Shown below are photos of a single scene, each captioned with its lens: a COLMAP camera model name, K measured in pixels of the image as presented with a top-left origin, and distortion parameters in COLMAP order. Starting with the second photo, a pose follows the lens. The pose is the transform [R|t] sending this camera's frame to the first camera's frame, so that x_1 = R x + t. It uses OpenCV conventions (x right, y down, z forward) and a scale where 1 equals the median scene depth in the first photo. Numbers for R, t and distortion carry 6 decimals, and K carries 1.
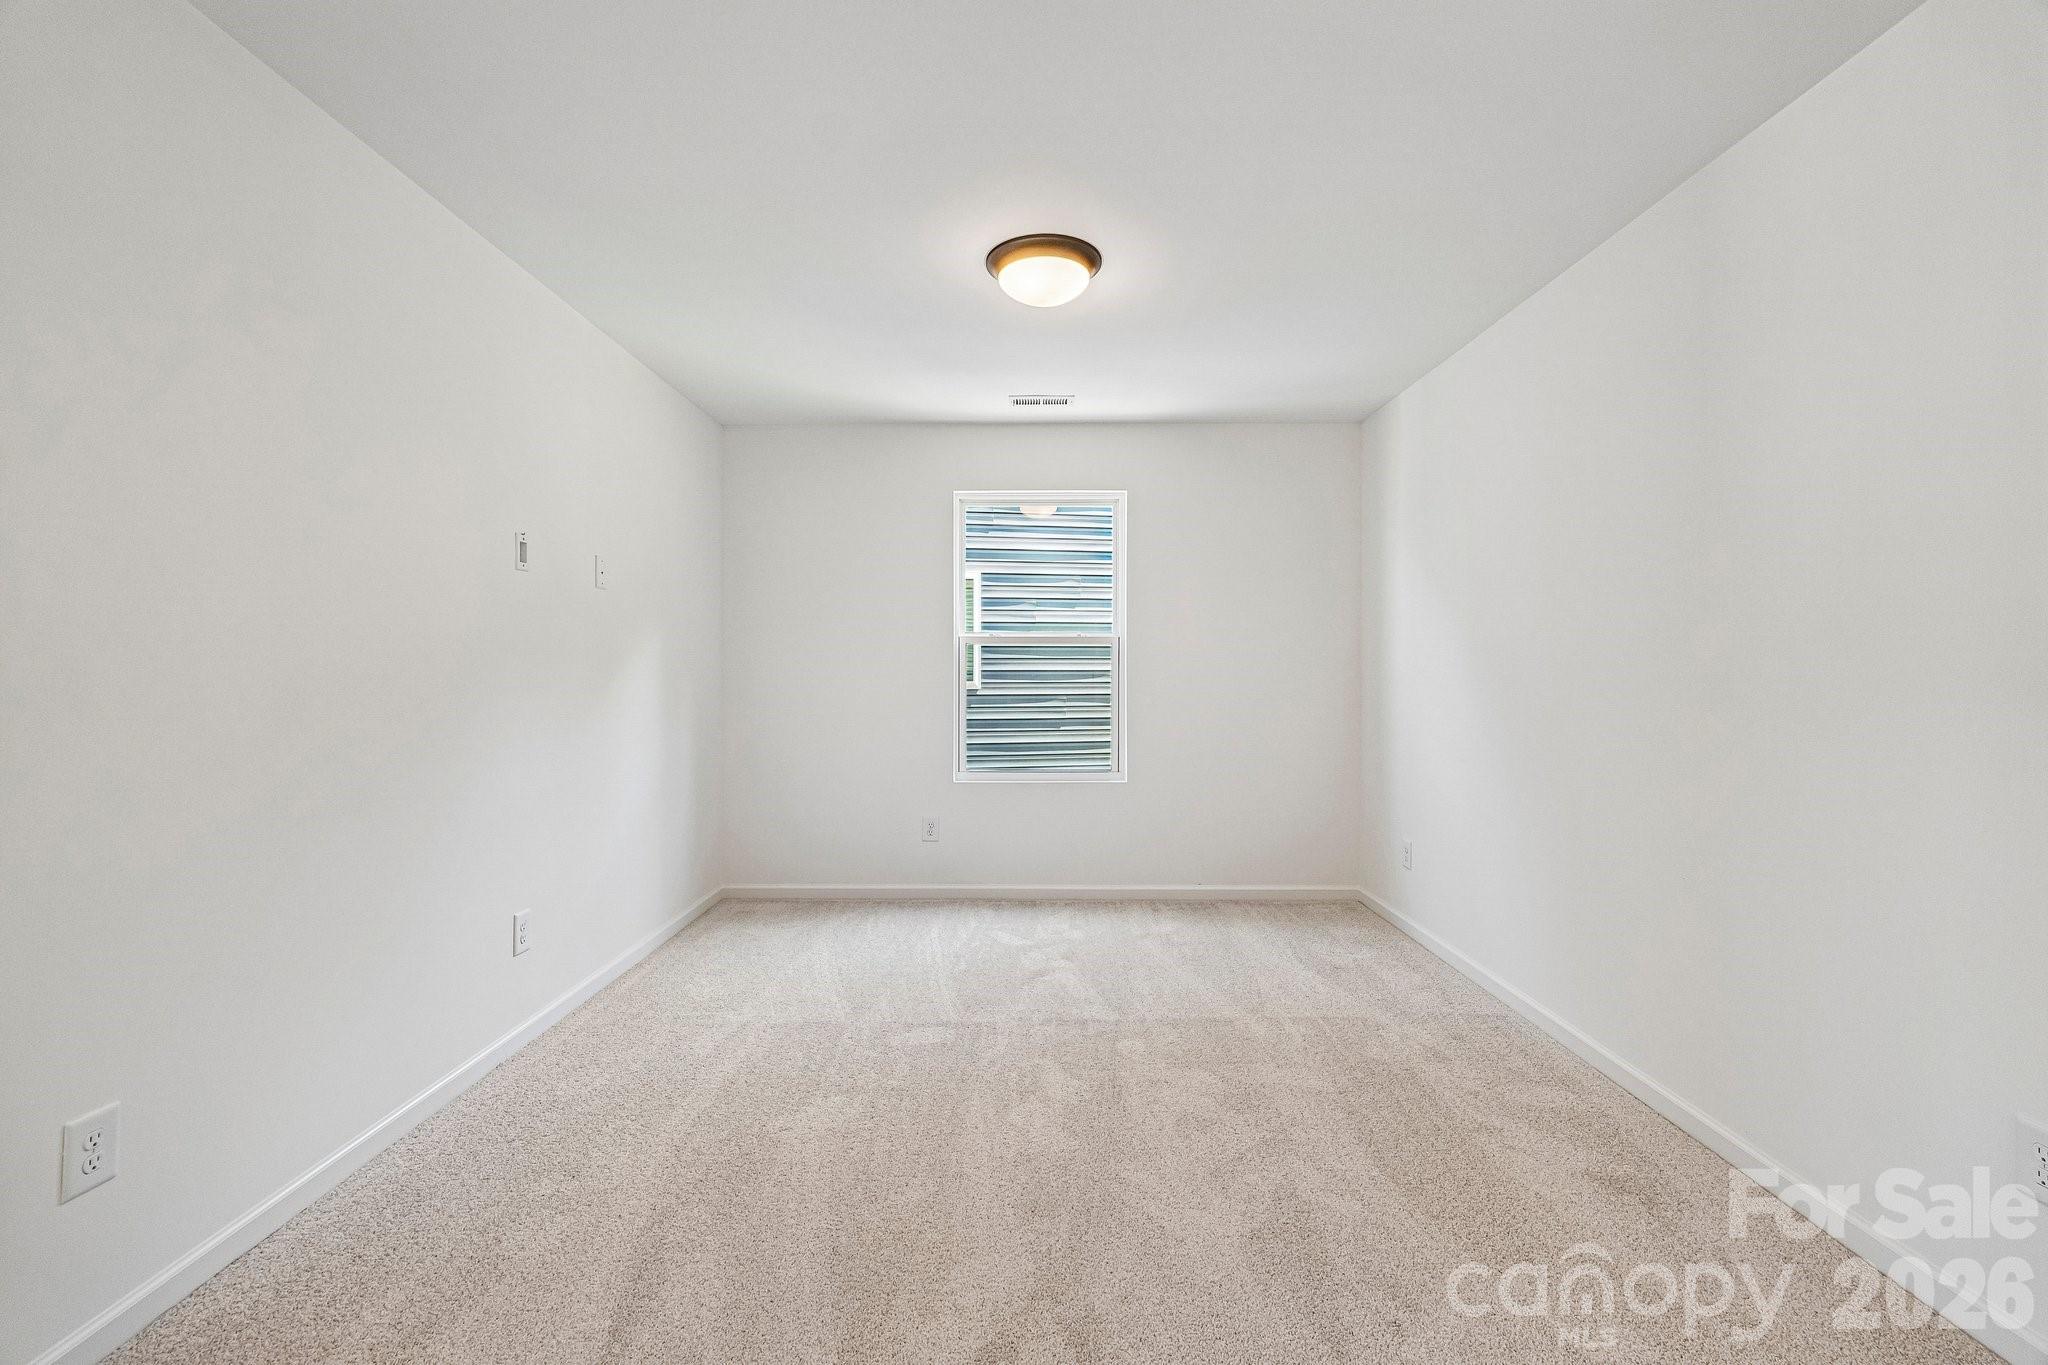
lens RADIAL K [[860.9, 0, 1026.6], [0, 860.9, 677.4], [0, 0, 1]] dist [-0.012091, 0.001894]
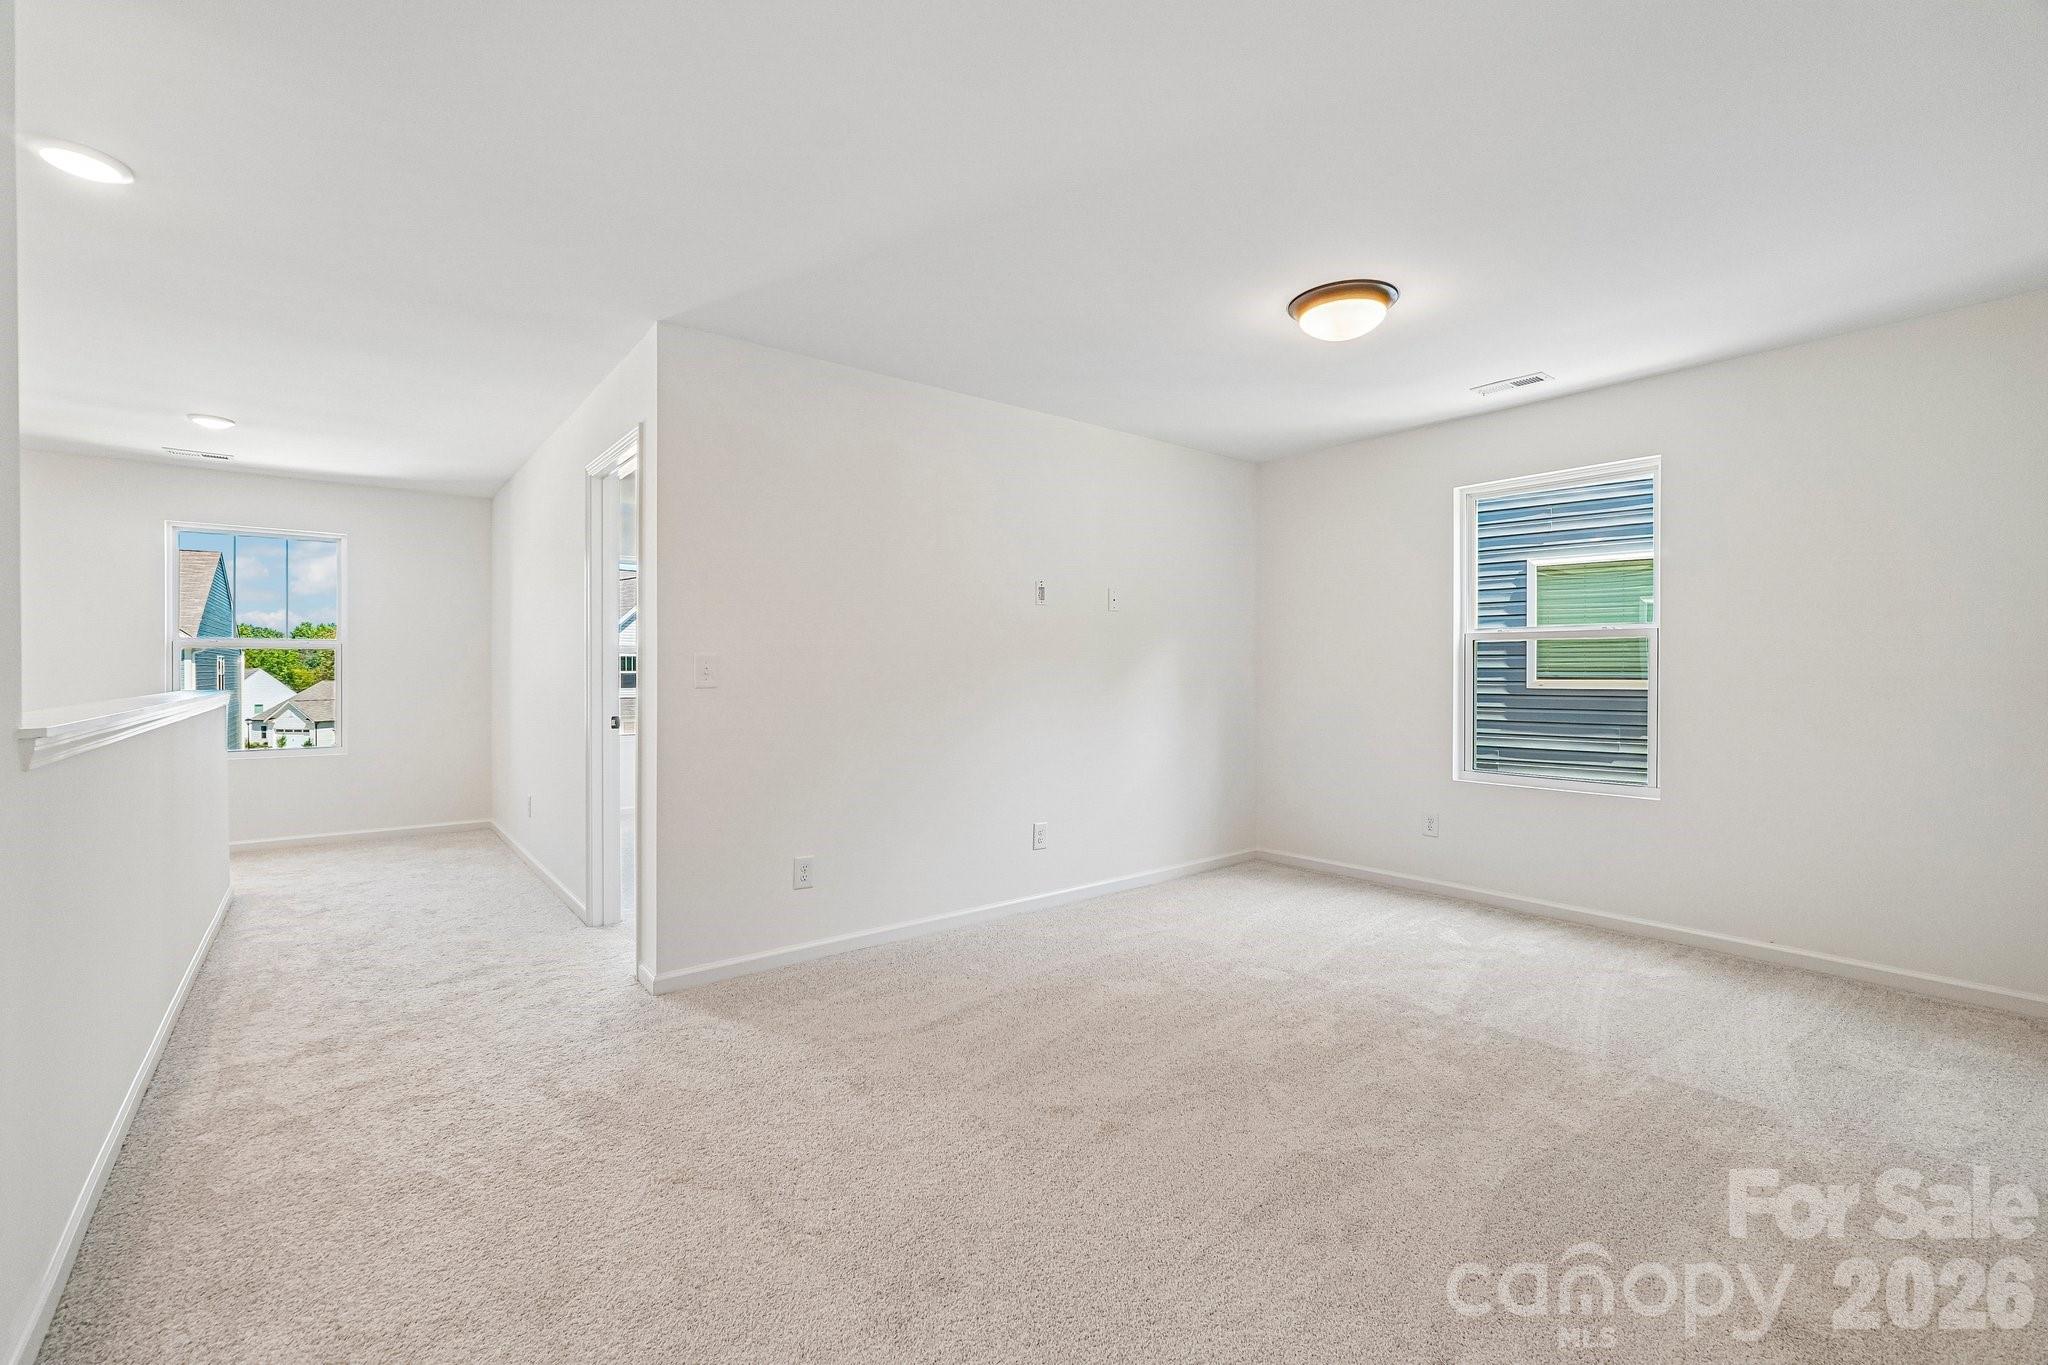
lens RADIAL K [[860.9, 0, 1023.8], [0, 860.9, 675.5], [0, 0, 1]] dist [-0.012091, 0.001894]
pose [[0.633110, 0.005229, -0.774044, 0.512027], [-0.004787, 0.999985, 0.002840, -0.000267], [0.774047, 0.001907, 0.633125, -0.017870]]
